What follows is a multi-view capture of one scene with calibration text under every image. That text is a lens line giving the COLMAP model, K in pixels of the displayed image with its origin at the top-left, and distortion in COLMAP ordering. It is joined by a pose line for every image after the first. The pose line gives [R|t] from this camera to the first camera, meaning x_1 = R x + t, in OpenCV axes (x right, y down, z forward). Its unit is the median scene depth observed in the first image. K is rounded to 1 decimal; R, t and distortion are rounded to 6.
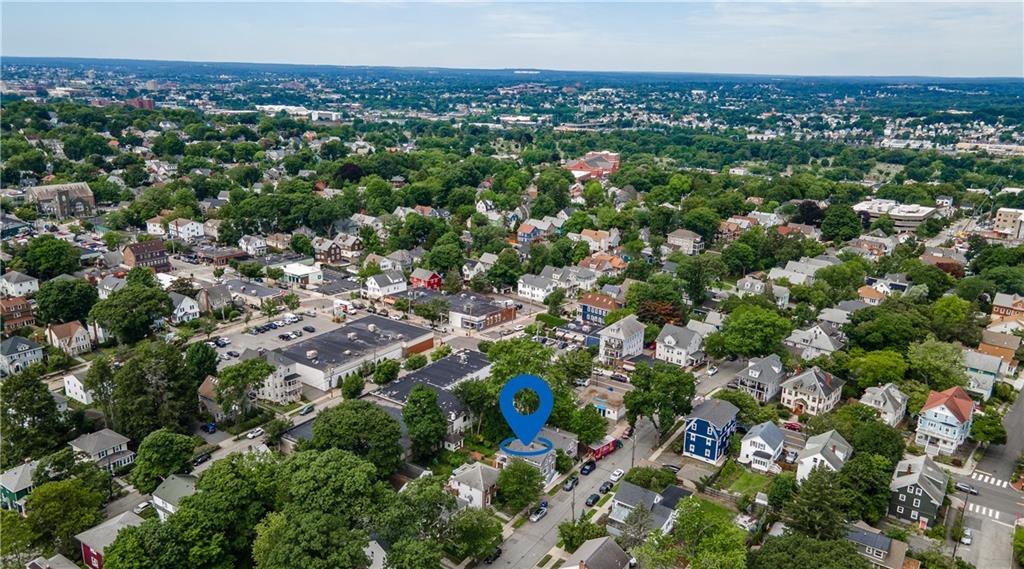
lens RADIAL K [[708.3, 0, 512.0], [0, 708.3, 284.5], [0, 0, 1]] dist [0.000124, -0.000161]
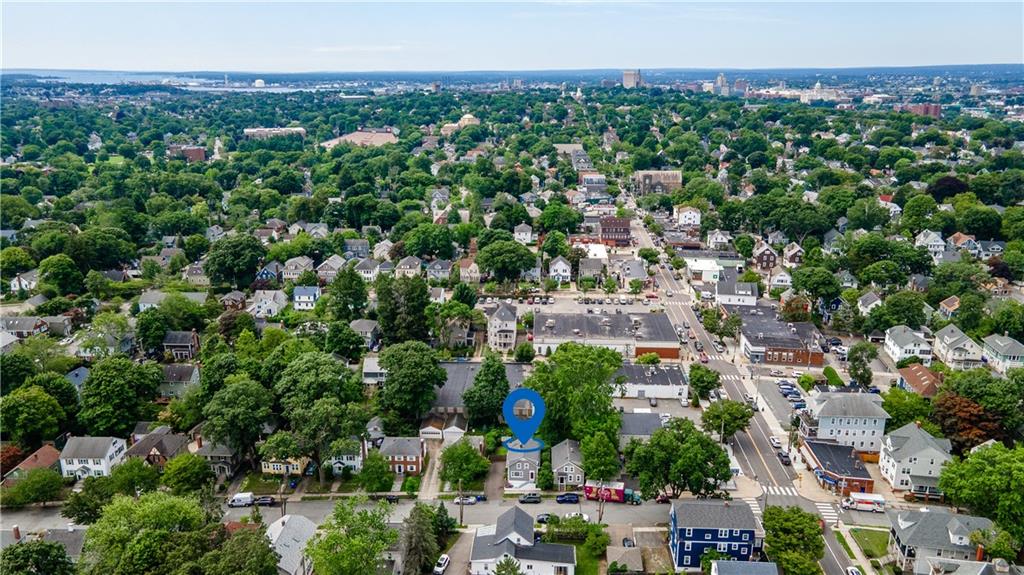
lens RADIAL K [[715.9, 0, 512.0], [0, 715.9, 287.5], [0, 0, 1]] dist [-0.000840, -0.000179]
pose [[0.526155, 0.213451, -0.823165, 0.480161], [-0.220064, 0.969189, 0.110654, -0.052623], [0.821421, 0.122928, 0.556916, 0.267156]]
